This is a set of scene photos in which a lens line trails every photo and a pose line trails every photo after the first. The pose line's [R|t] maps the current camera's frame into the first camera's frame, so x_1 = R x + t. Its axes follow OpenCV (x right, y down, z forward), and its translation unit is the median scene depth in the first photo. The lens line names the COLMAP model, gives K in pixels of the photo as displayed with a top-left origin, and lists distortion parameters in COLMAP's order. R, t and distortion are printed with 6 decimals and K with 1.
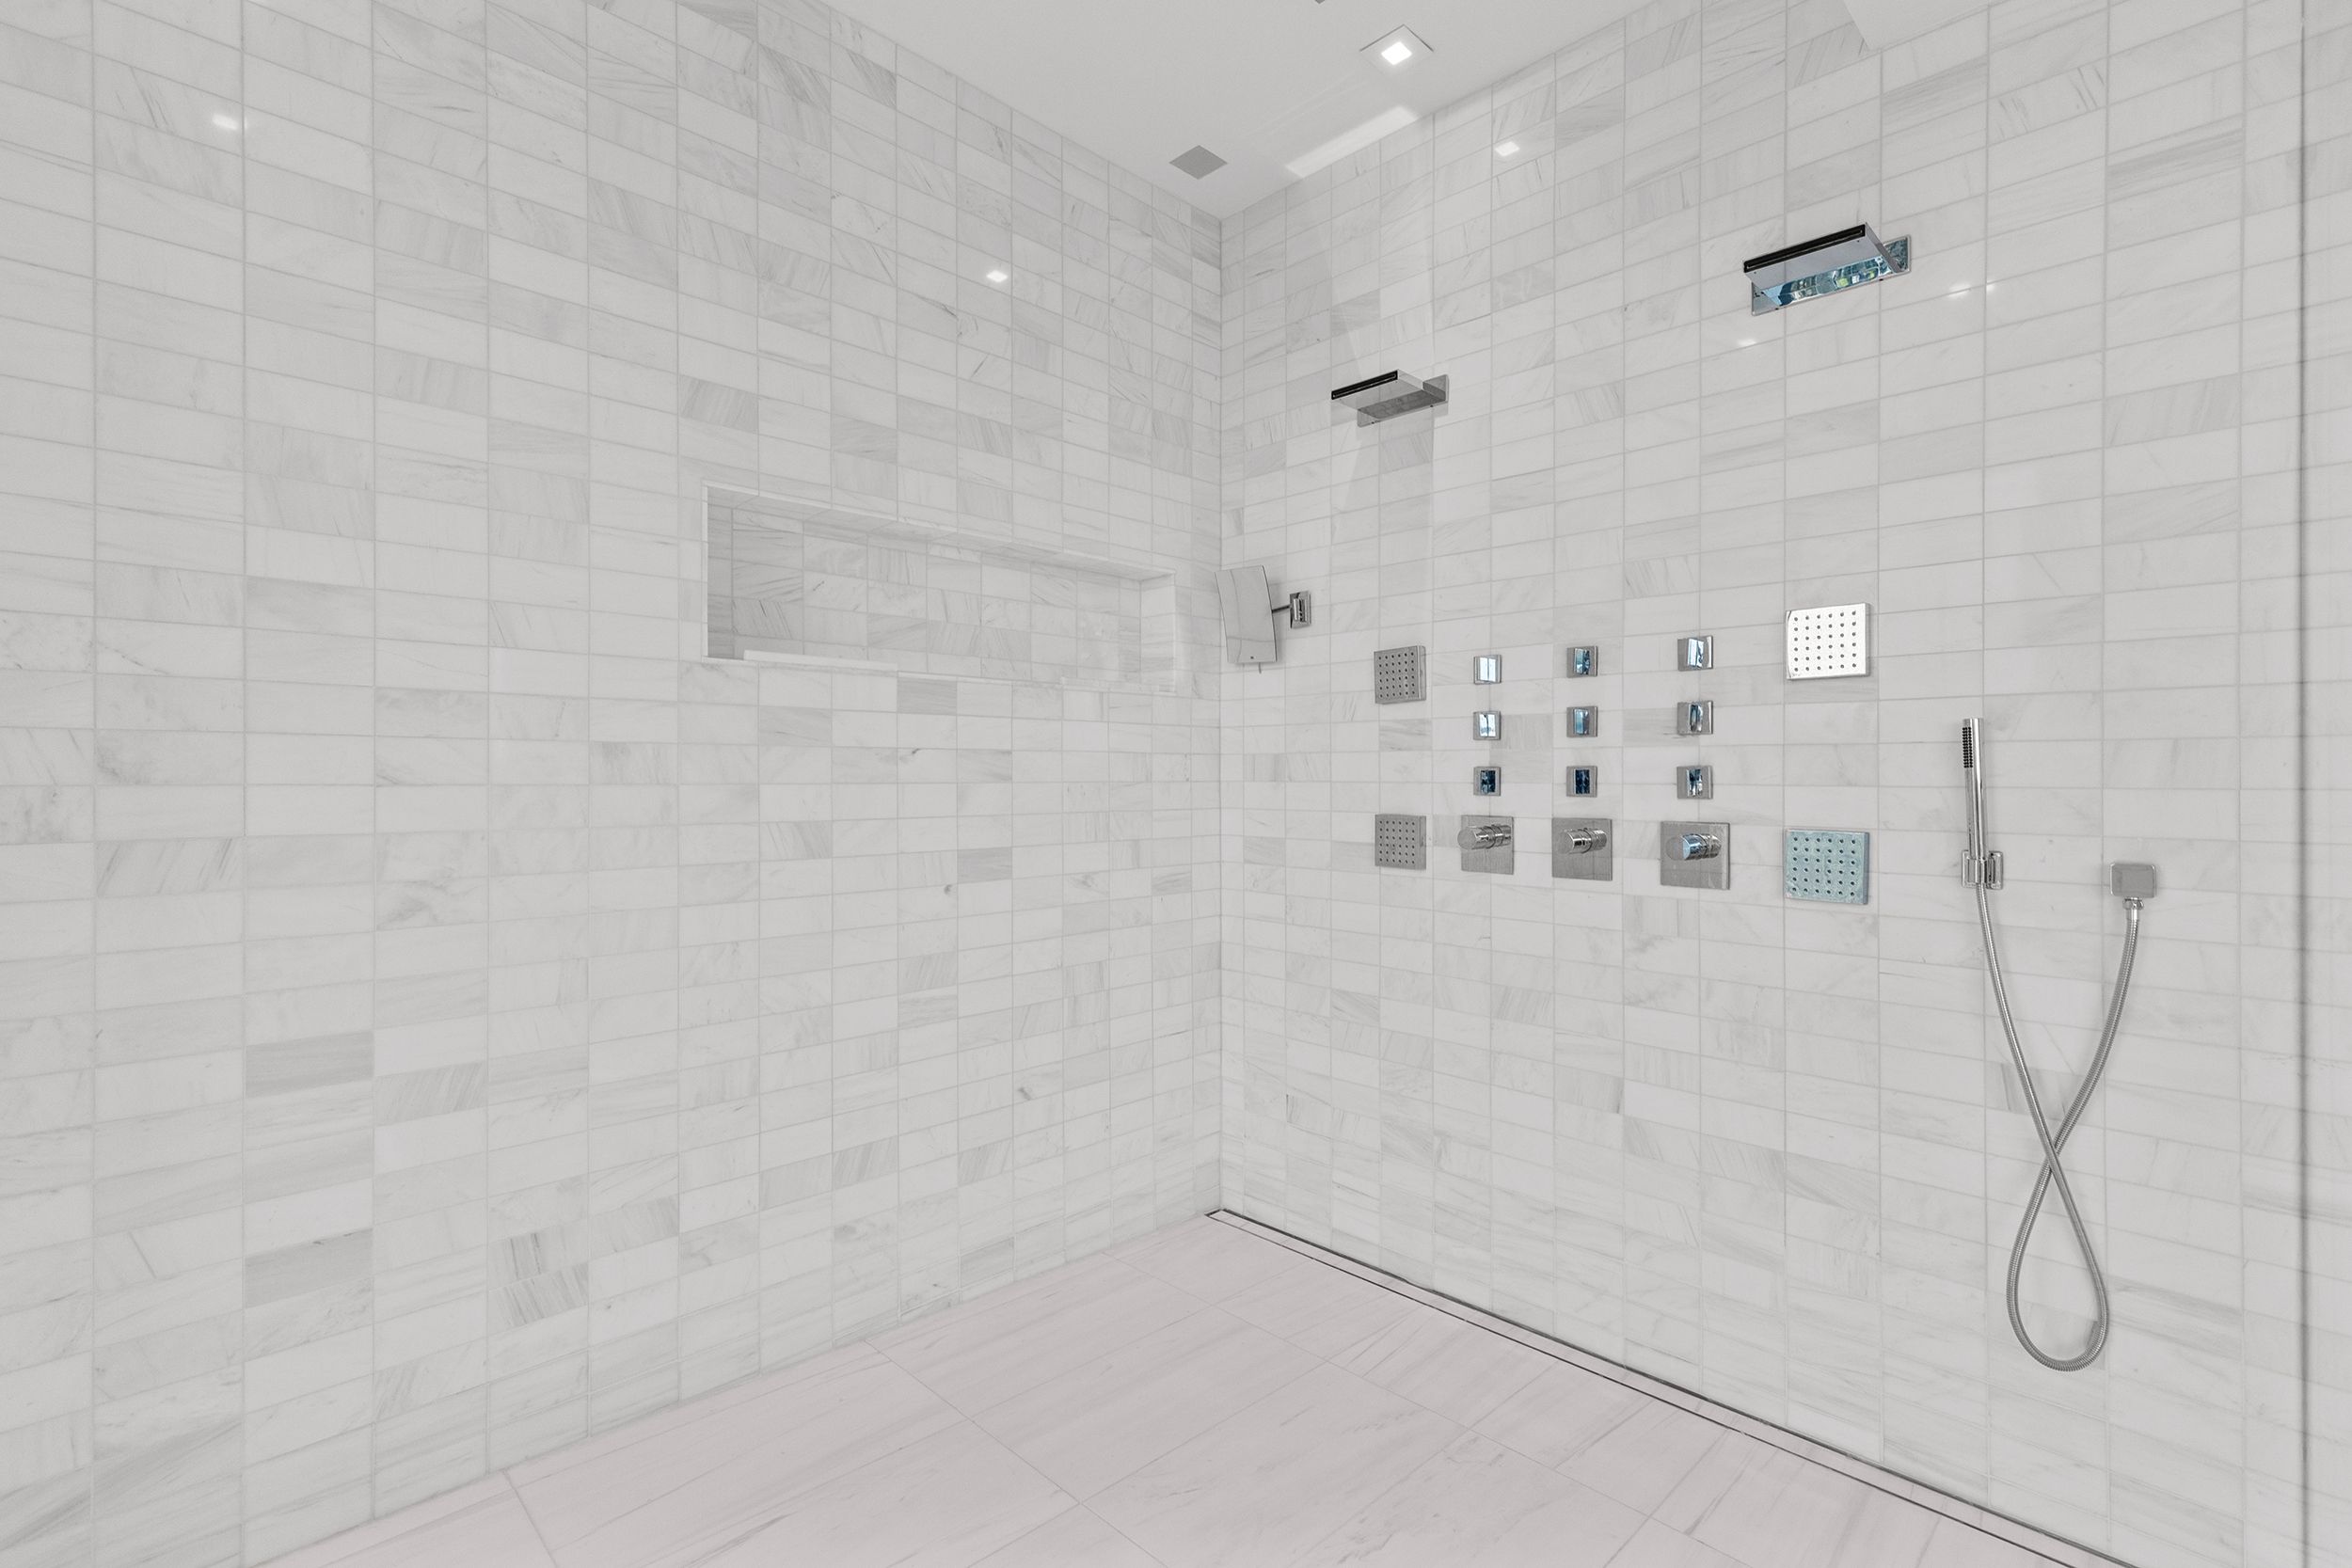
lens RADIAL K [[1076.6, 0, 1175.6], [0, 1076.6, 774.9], [0, 0, 1]] dist [0.011454, -0.000118]
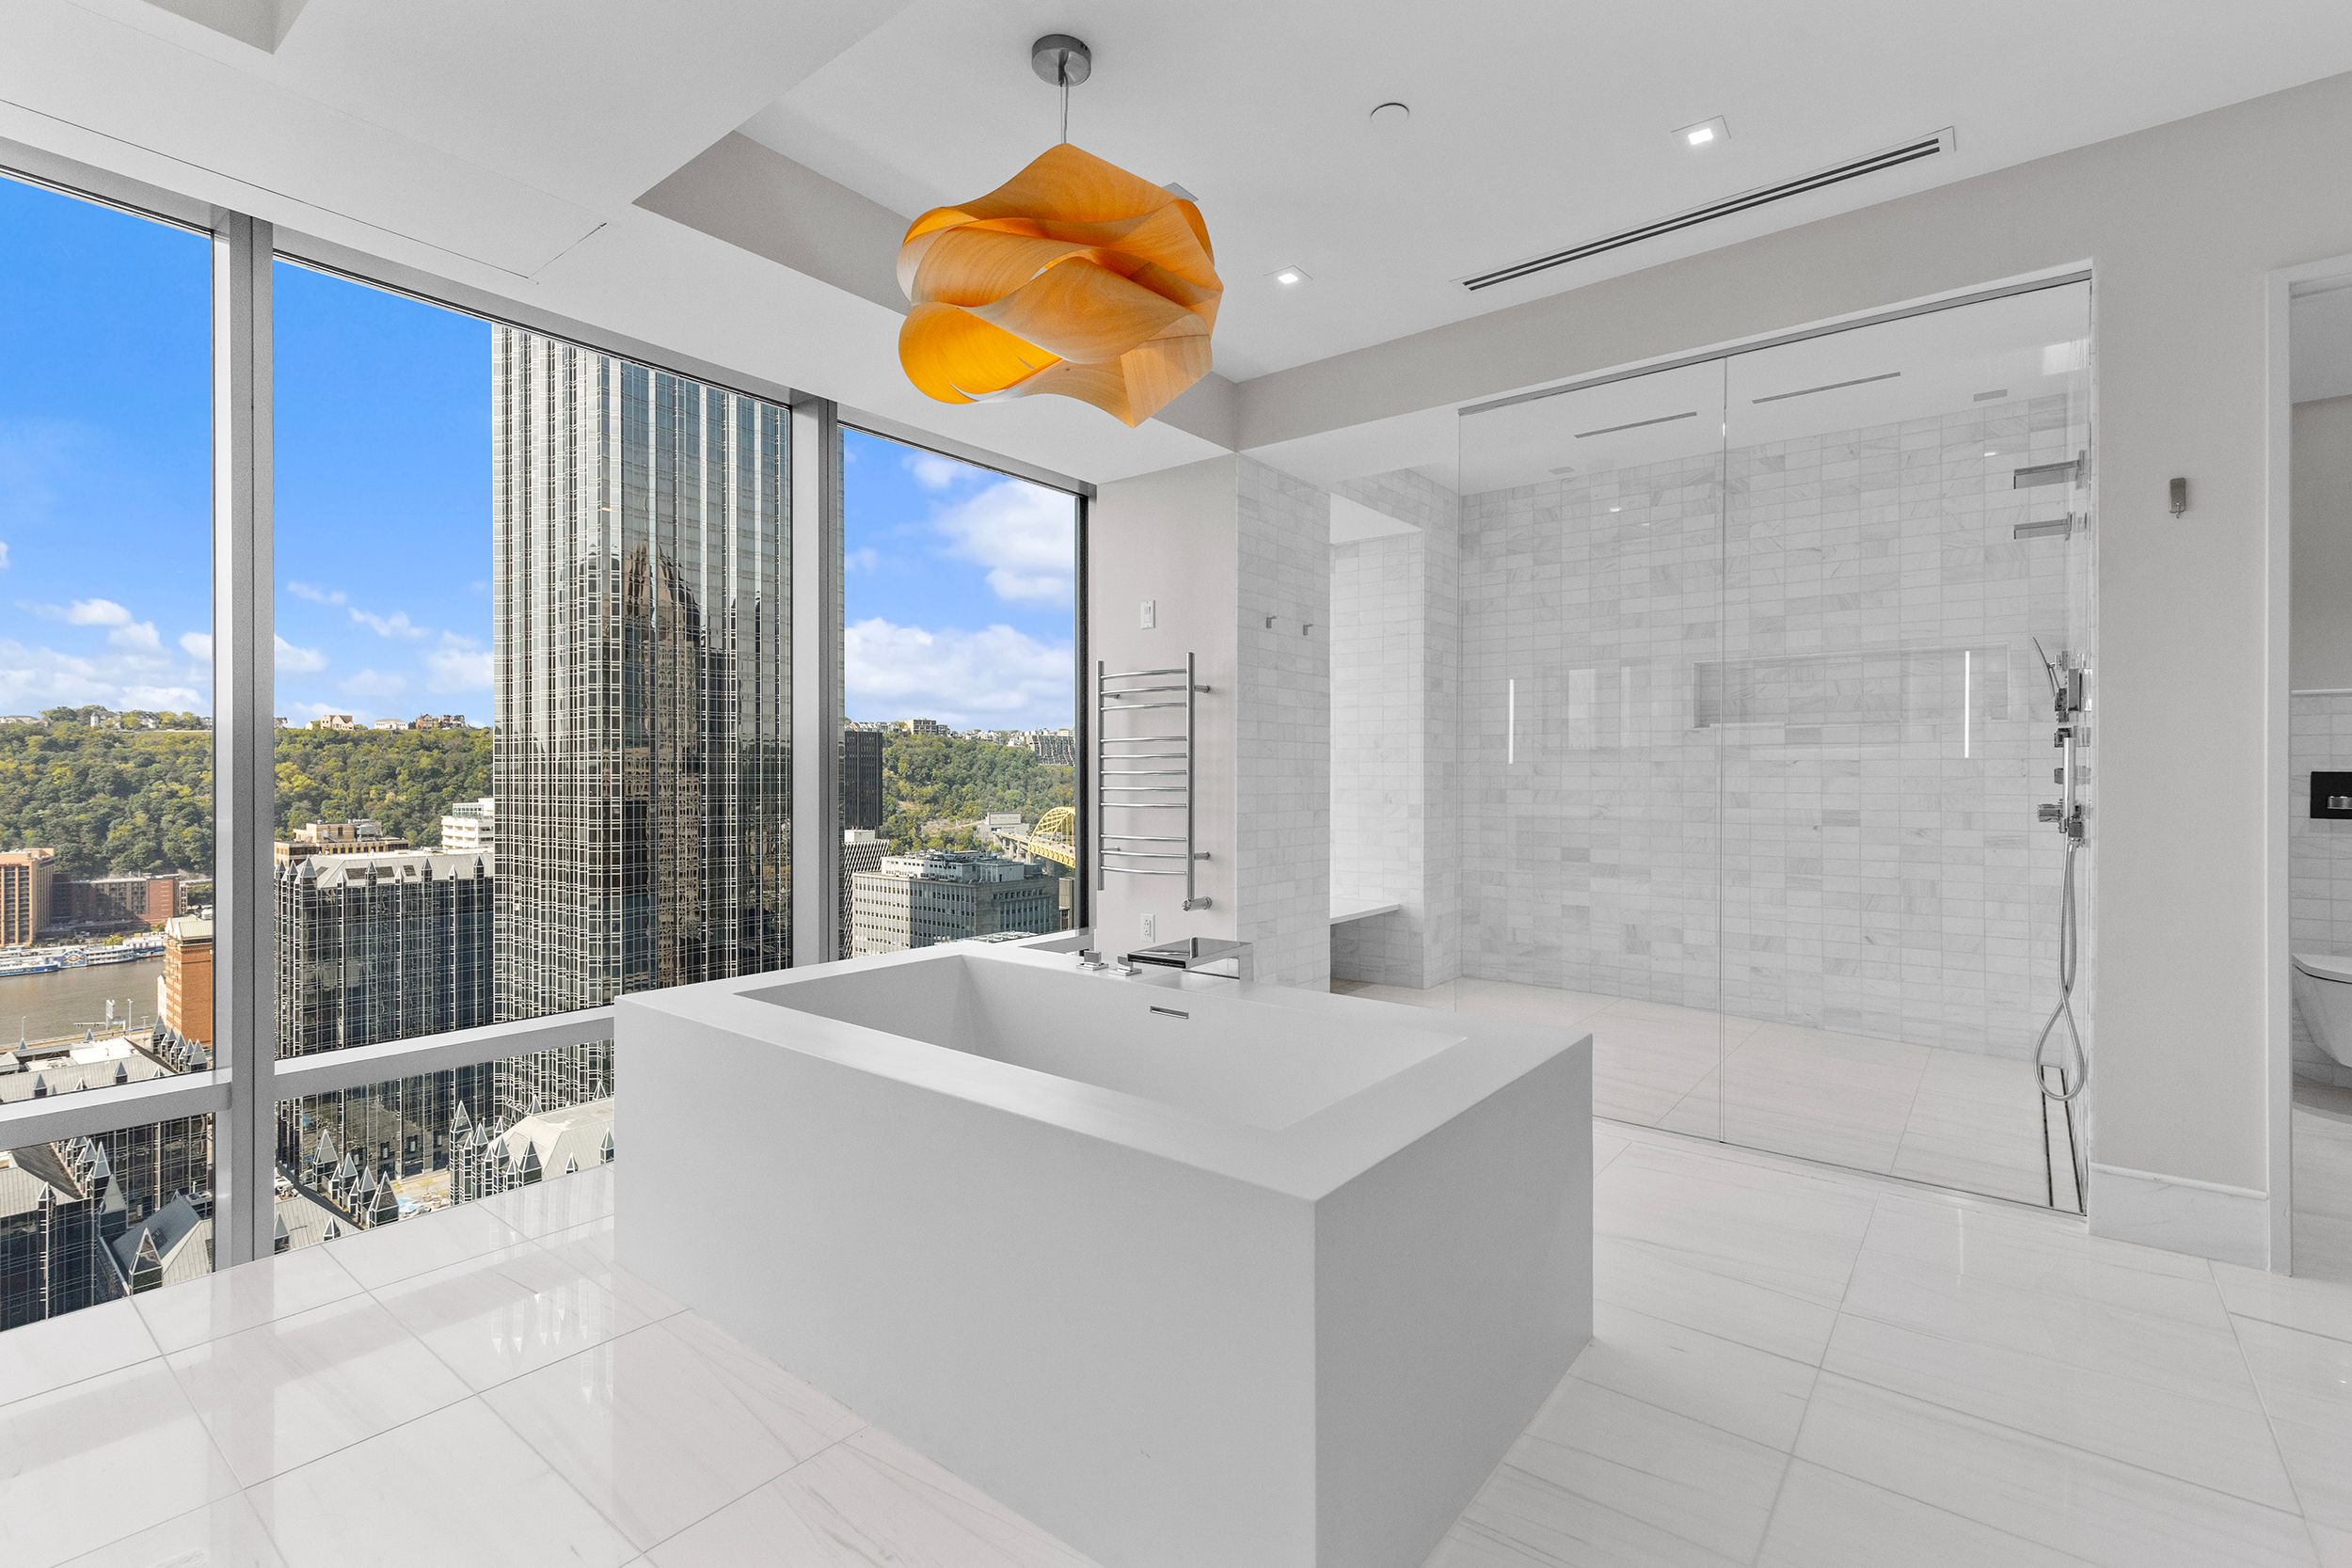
lens RADIAL K [[1076.6, 0, 1175.6], [0, 1076.6, 774.9], [0, 0, 1]] dist [0.011454, -0.000118]
pose [[0.095014, 0.001069, -0.995475, 1.810275], [0.001159, 0.999999, 0.001184, -0.000005], [0.995475, -0.001267, 0.095013, -0.442035]]
